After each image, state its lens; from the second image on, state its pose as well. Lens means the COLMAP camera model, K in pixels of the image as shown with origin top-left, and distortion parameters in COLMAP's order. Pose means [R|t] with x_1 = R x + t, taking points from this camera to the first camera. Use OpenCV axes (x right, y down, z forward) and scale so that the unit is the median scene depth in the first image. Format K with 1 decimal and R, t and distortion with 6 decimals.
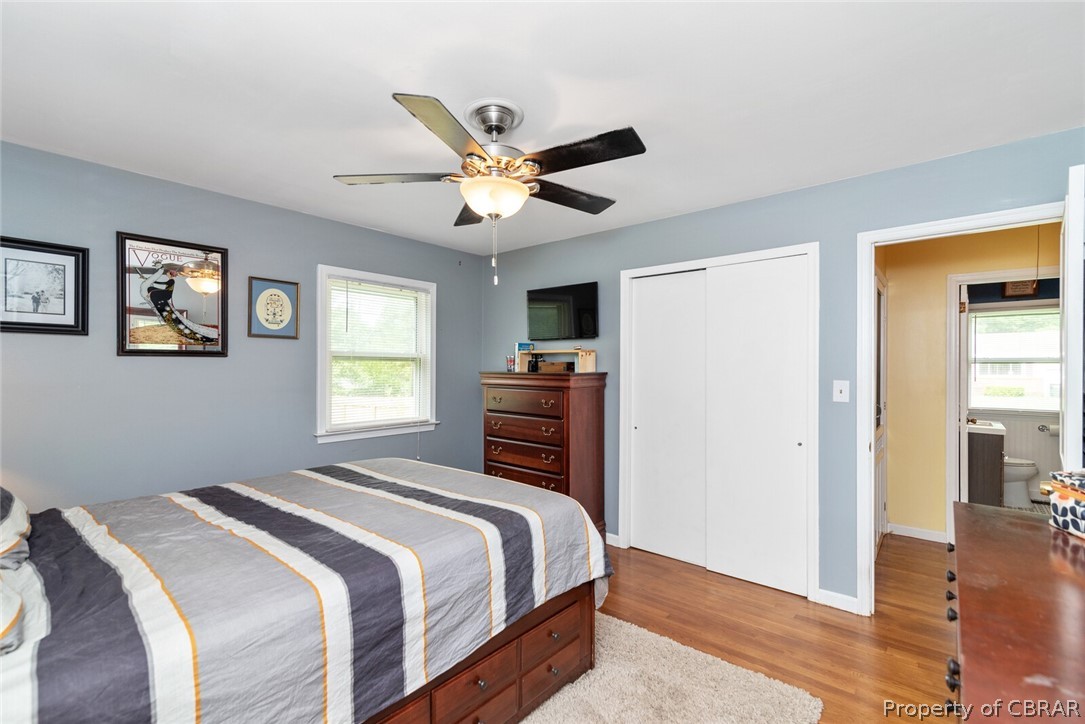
lens RADIAL K [[493.0, 0, 542.3], [0, 493.0, 370.8], [0, 0, 1]] dist [0.016680, 0.000010]
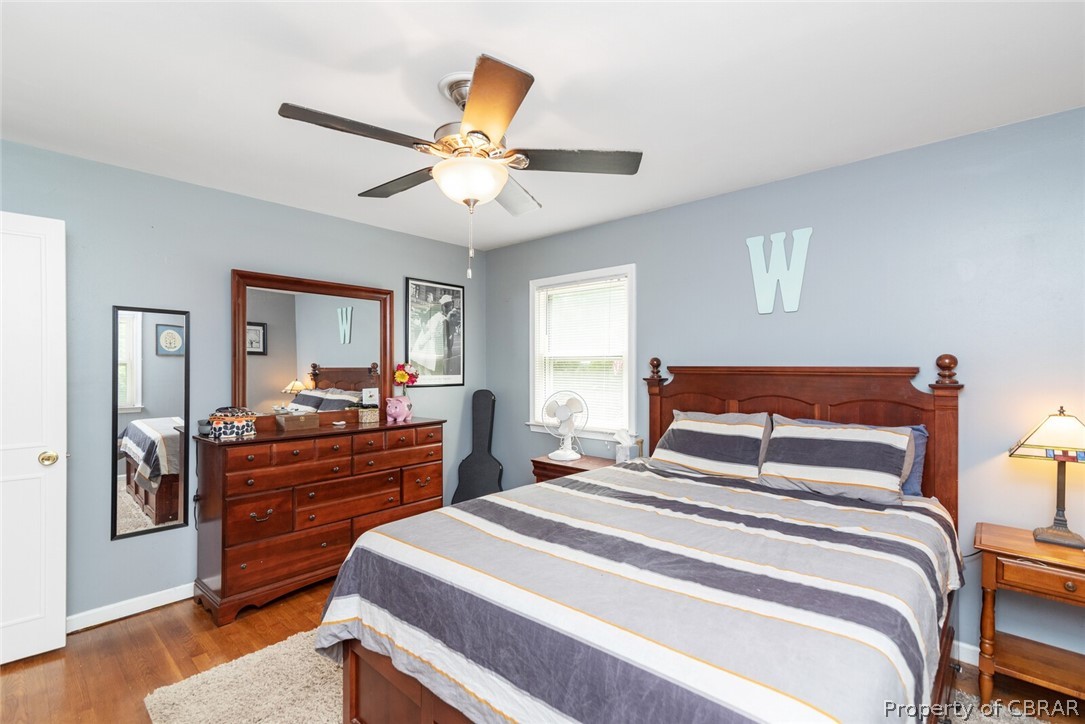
lens RADIAL K [[493.0, 0, 542.3], [0, 493.0, 370.8], [0, 0, 1]] dist [0.016680, 0.000010]
pose [[-0.999449, -0.004760, 0.032838, -0.190473], [-0.004380, 0.999923, 0.011640, -0.008177], [-0.032891, 0.011490, -0.999393, 1.396672]]
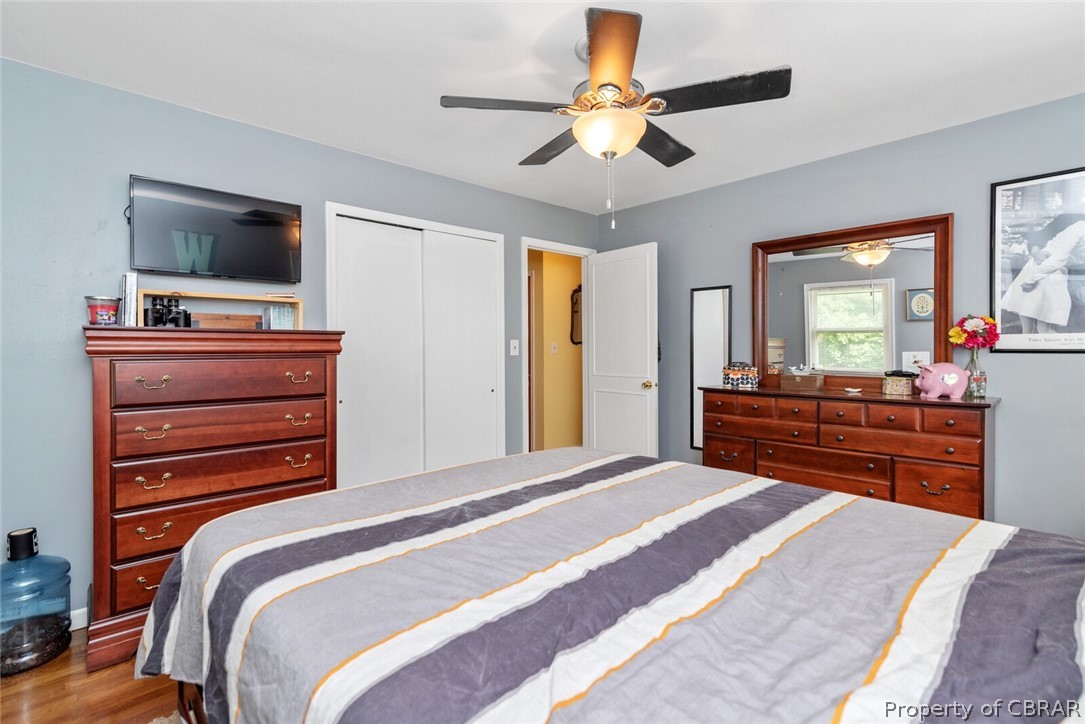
lens RADIAL K [[510.7, 0, 555.7], [0, 510.7, 352.0], [0, 0, 1]] dist [0.001854, 0.000213]
pose [[0.096668, -0.014170, 0.995216, -0.781730], [0.010878, 0.999854, 0.013179, 0.035015], [-0.995257, 0.009552, 0.096808, 0.730074]]
